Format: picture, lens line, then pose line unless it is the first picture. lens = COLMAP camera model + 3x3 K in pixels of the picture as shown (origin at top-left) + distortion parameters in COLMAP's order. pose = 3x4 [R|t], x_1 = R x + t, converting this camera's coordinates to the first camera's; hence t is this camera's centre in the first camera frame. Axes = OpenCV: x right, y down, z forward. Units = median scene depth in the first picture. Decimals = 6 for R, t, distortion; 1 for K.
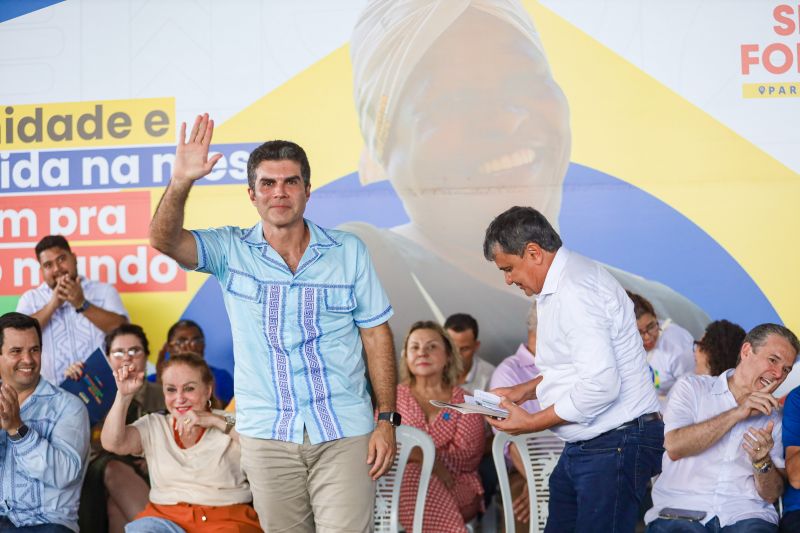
lens RADIAL K [[1724.8, 0, 395.3], [0, 1724.8, 260.3], [0, 0, 1]] dist [-0.271582, 0.000000]
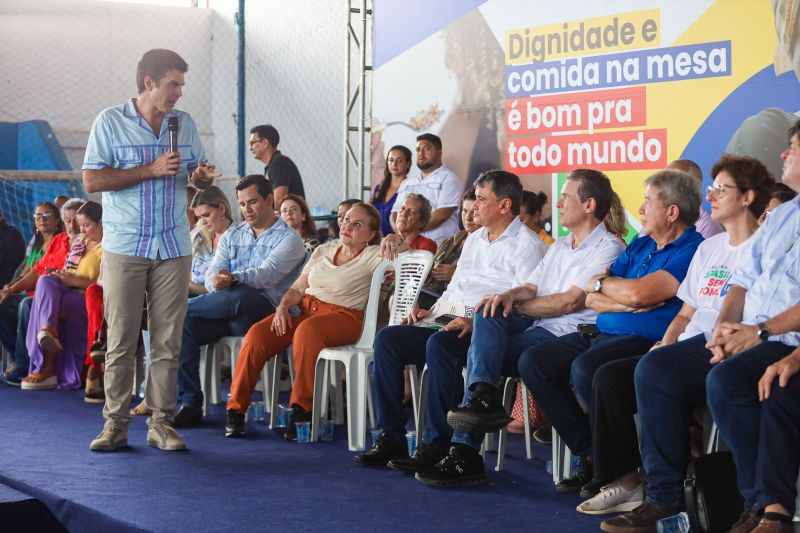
lens RADIAL K [[1724.8, 0, 396.9], [0, 1724.8, 261.6], [0, 0, 1]] dist [-0.271582, 0.000000]
pose [[0.675202, 0.031934, -0.736941, 0.636046], [0.019448, 0.997944, 0.061063, 0.006299], [0.737376, -0.055562, 0.673193, 0.042853]]
